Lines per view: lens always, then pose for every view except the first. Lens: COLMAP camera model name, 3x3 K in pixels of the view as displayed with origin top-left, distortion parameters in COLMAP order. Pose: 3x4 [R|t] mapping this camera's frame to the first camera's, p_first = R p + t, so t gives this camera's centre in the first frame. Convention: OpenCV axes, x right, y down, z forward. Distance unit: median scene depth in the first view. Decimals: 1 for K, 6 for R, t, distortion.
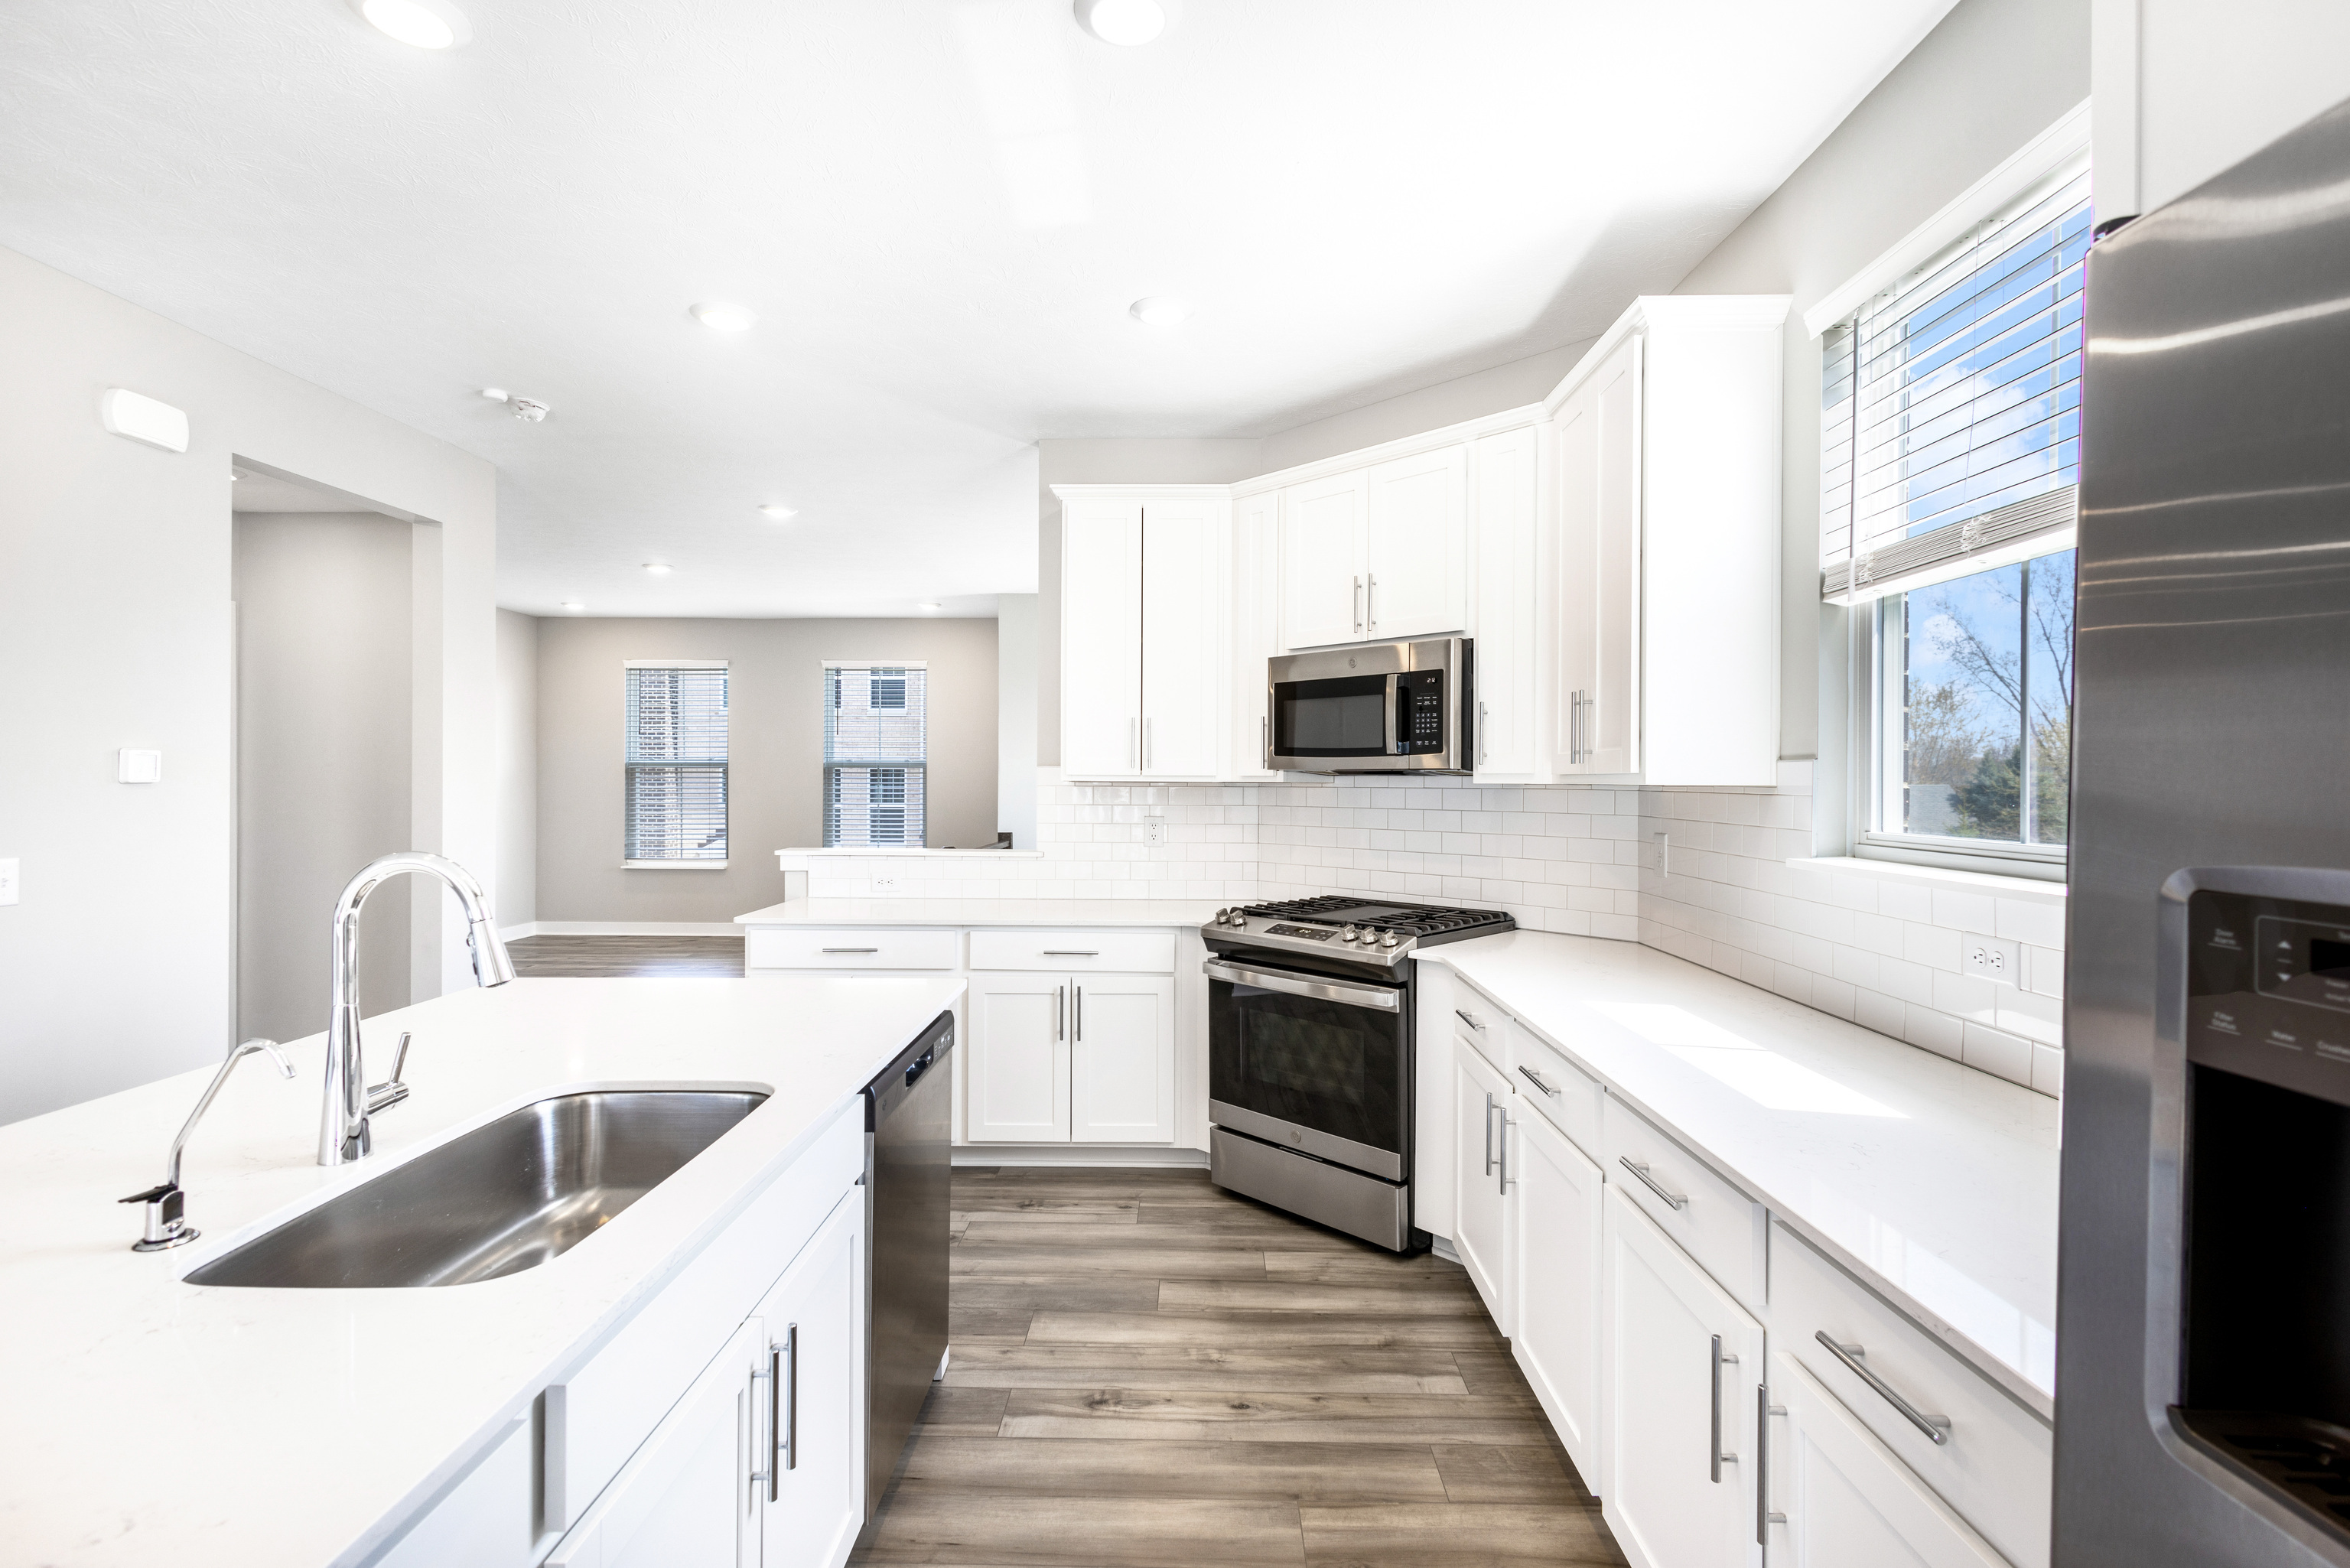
lens RADIAL K [[1073.0, 0, 1172.6], [0, 1073.0, 785.3], [0, 0, 1]] dist [0.008462, -0.003056]
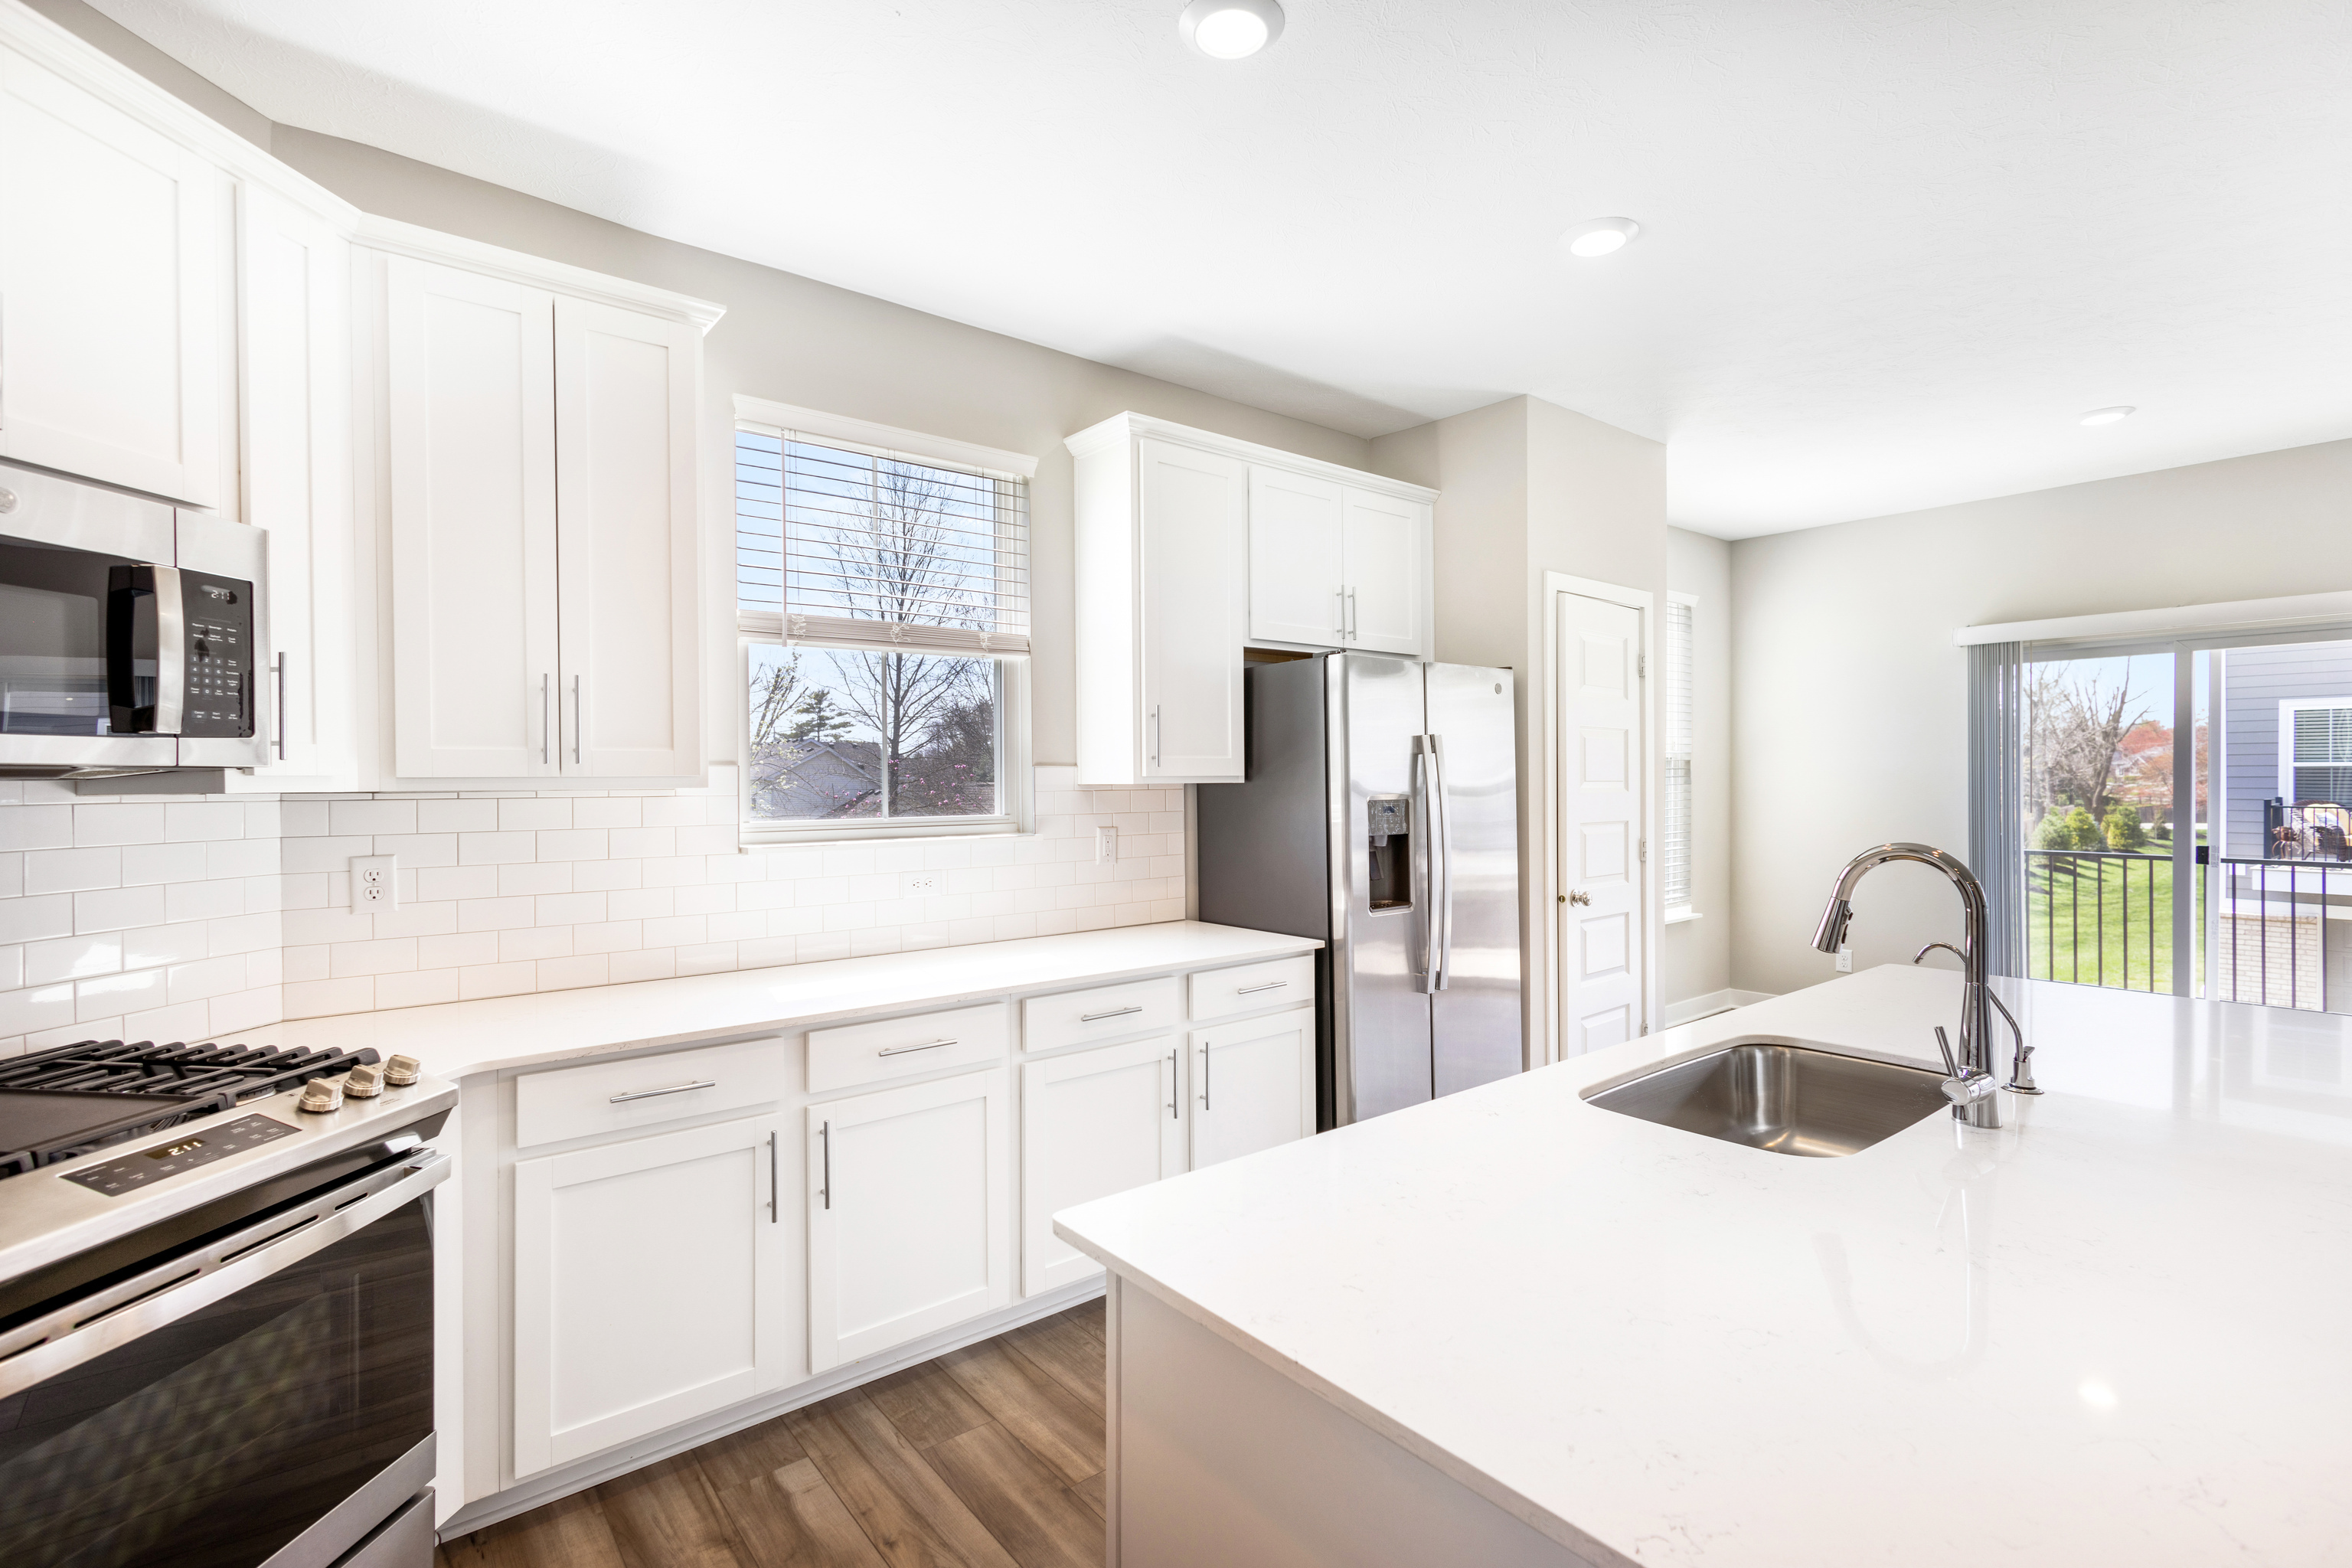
lens RADIAL K [[1074.0, 0, 1176.6], [0, 1074.0, 788.5], [0, 0, 1]] dist [0.008462, -0.003056]
pose [[-0.642883, -0.008287, 0.765919, -0.431347], [0.007853, 0.999818, 0.017409, -0.009259], [-0.765924, 0.017207, -0.642701, 0.931374]]
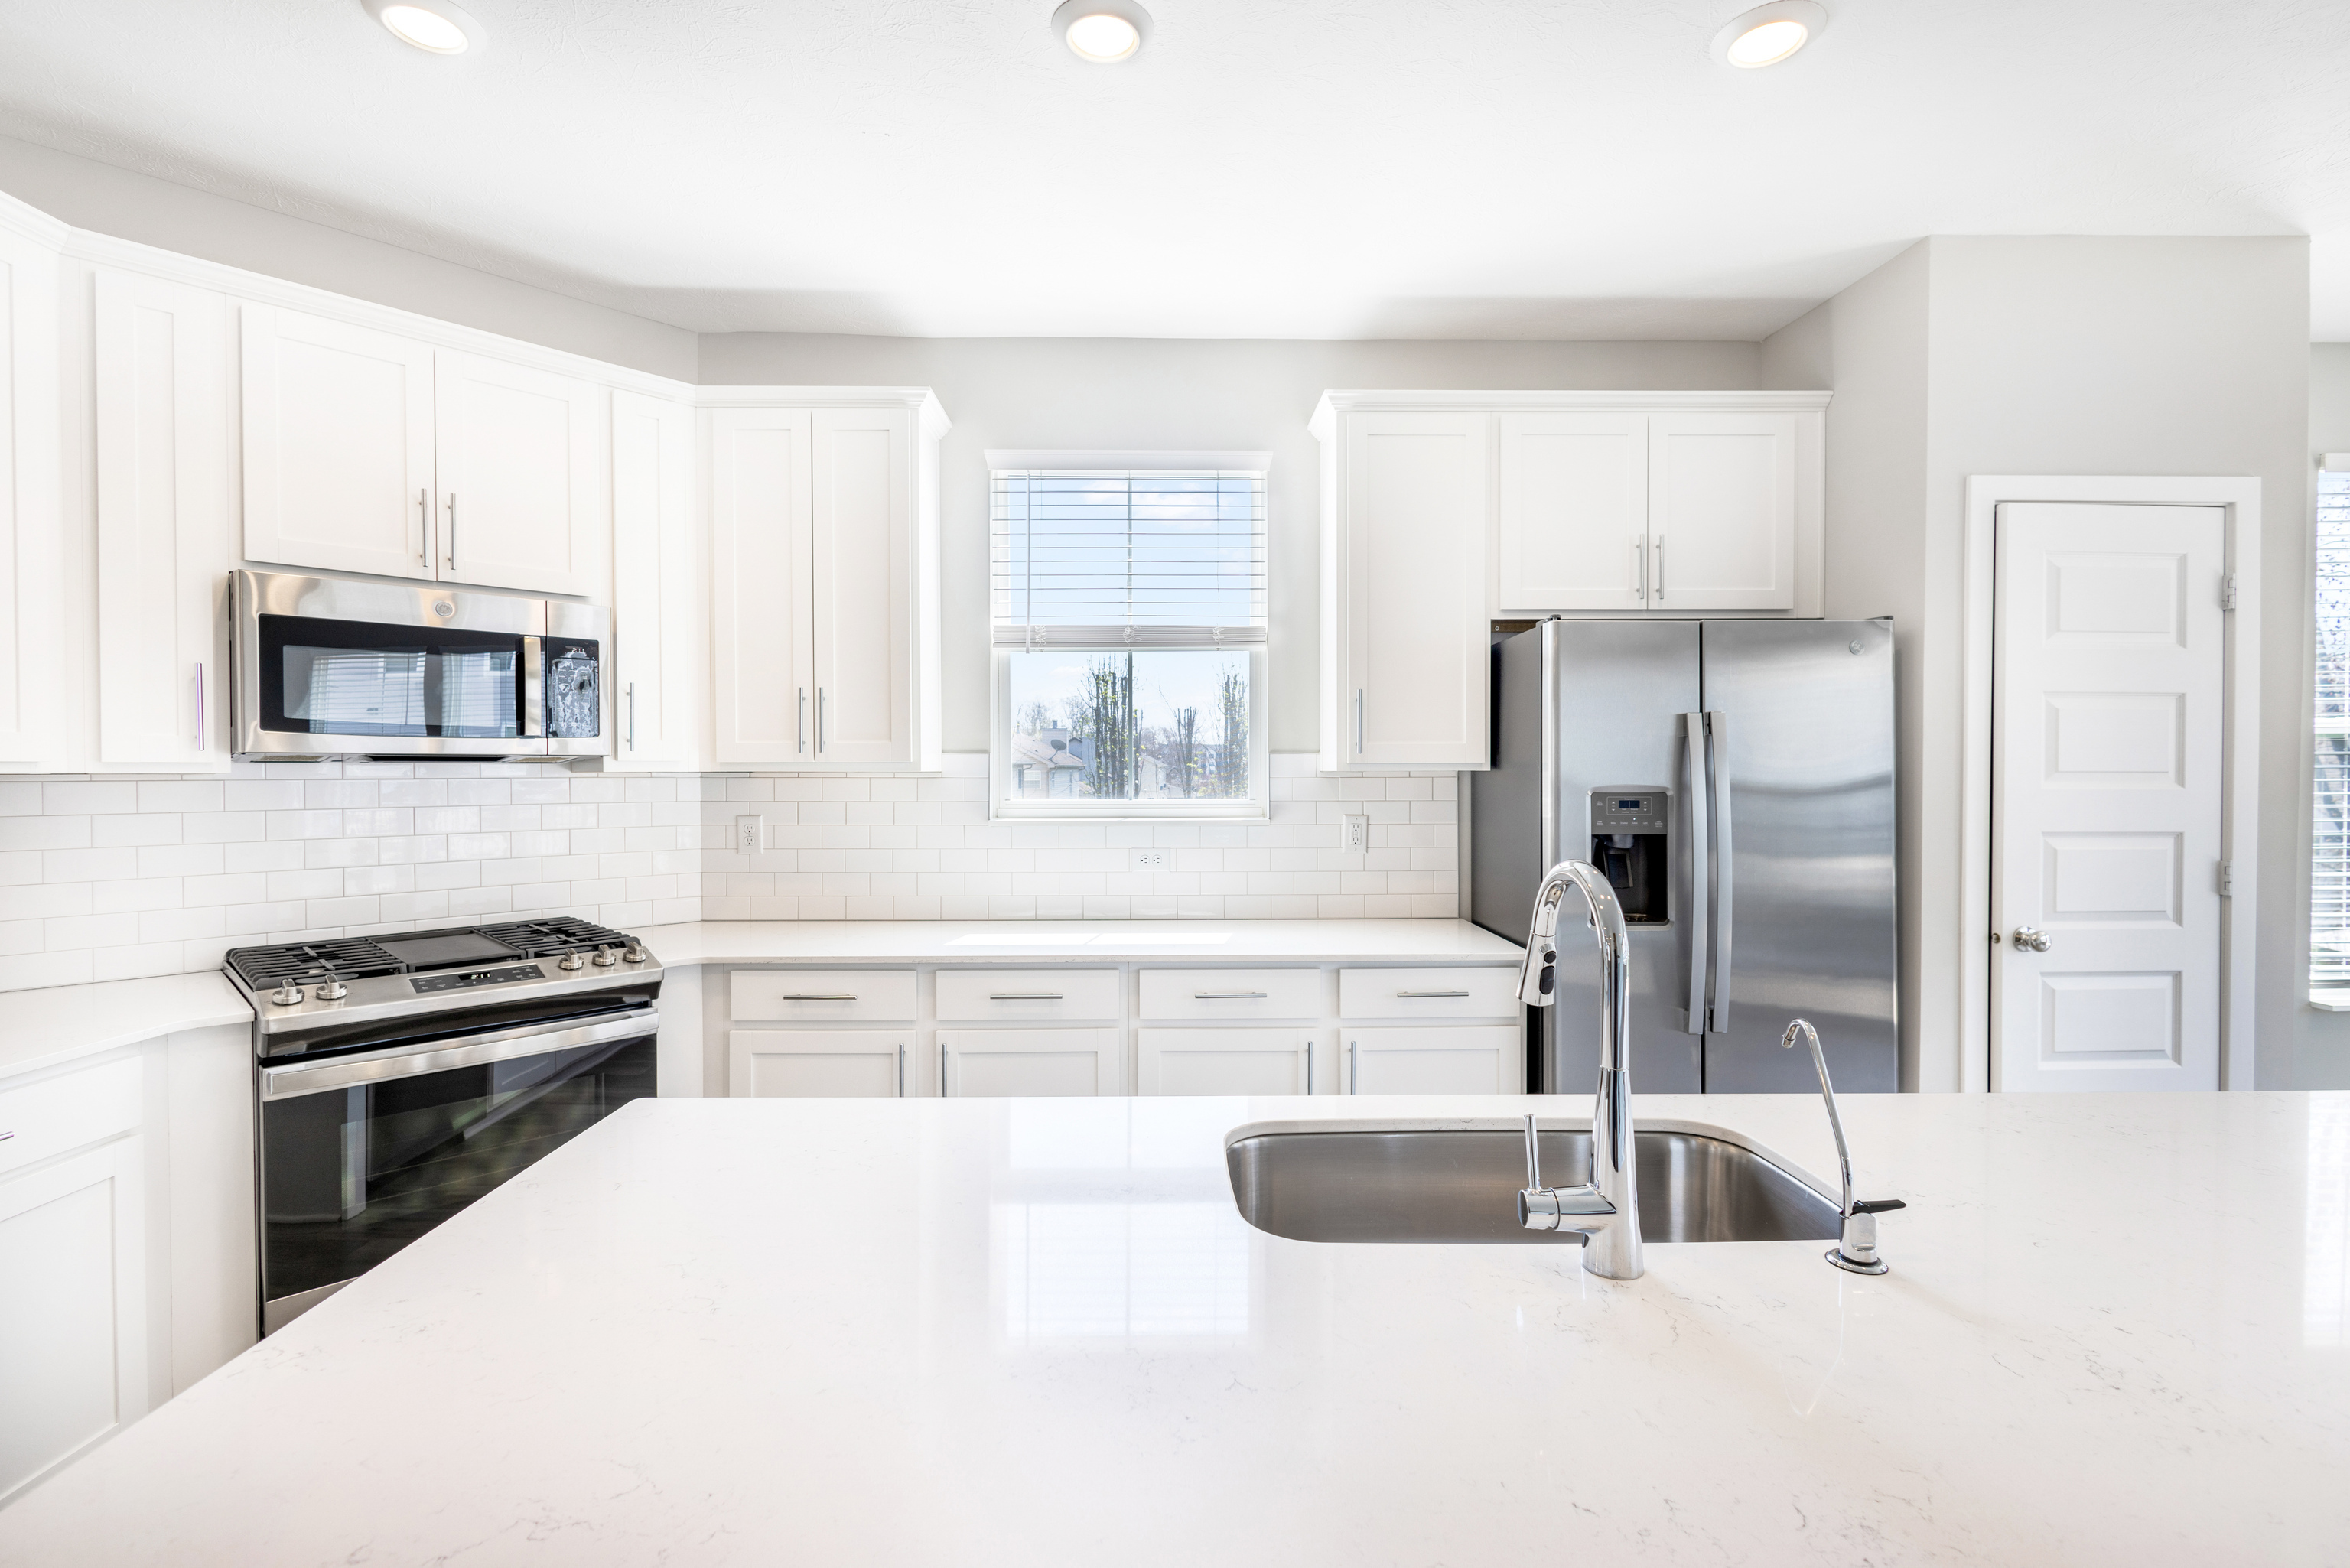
lens RADIAL K [[1073.0, 0, 1168.7], [0, 1073.0, 790.3], [0, 0, 1]] dist [0.008462, -0.003056]
pose [[-0.045594, -0.023631, 0.998681, -0.595750], [0.007332, 0.999685, 0.023989, -0.003777], [-0.998933, 0.008416, -0.045406, 0.546171]]
